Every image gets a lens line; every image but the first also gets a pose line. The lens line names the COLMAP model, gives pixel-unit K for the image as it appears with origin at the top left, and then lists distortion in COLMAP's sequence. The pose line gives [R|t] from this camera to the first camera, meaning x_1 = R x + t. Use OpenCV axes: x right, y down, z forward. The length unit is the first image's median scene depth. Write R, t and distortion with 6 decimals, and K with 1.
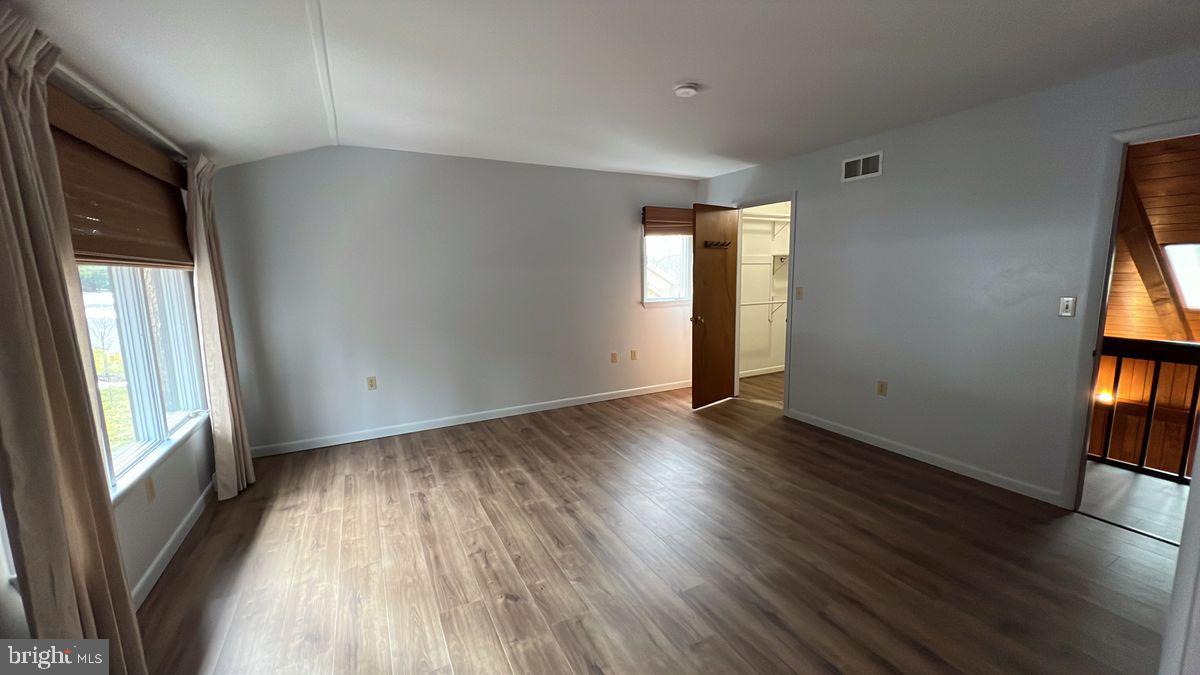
lens RADIAL K [[453.6, 0, 600.9], [0, 453.6, 334.5], [0, 0, 1]] dist [-0.000730, -0.000379]
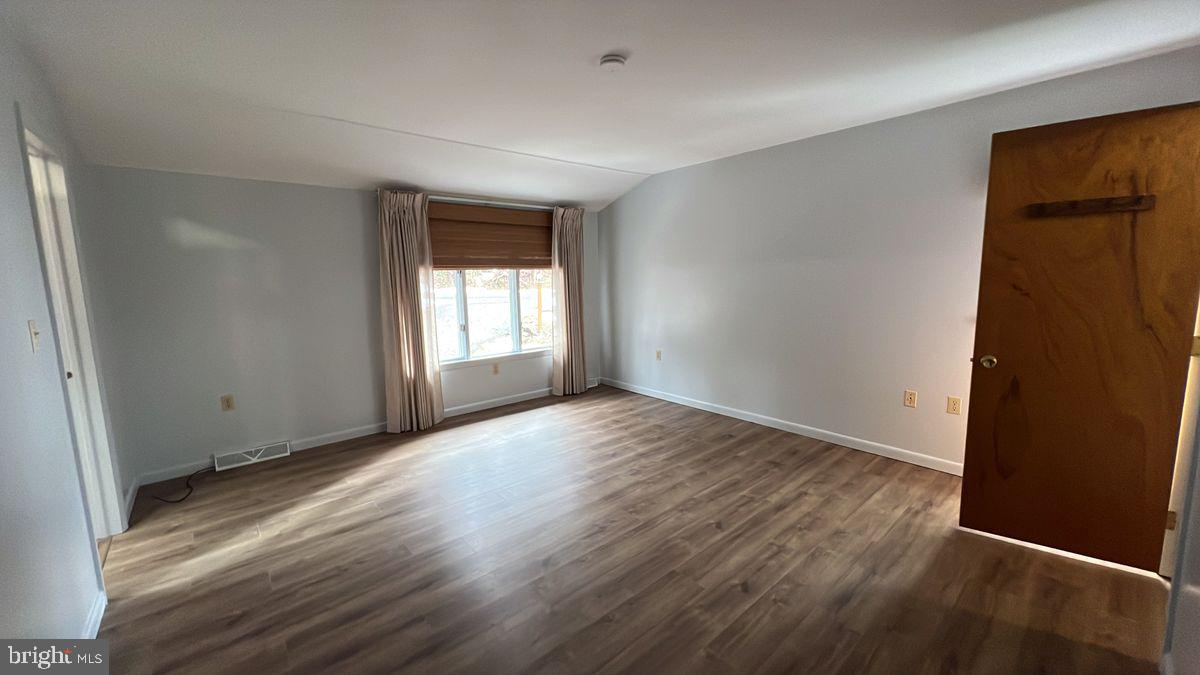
lens RADIAL K [[453.6, 0, 602.3], [0, 453.6, 338.0], [0, 0, 1]] dist [-0.000730, -0.000379]
pose [[0.230462, 0.146725, -0.961956, 0.700869], [-0.121049, 0.985211, 0.121271, -0.080020], [0.965523, 0.088495, 0.244814, 0.525817]]
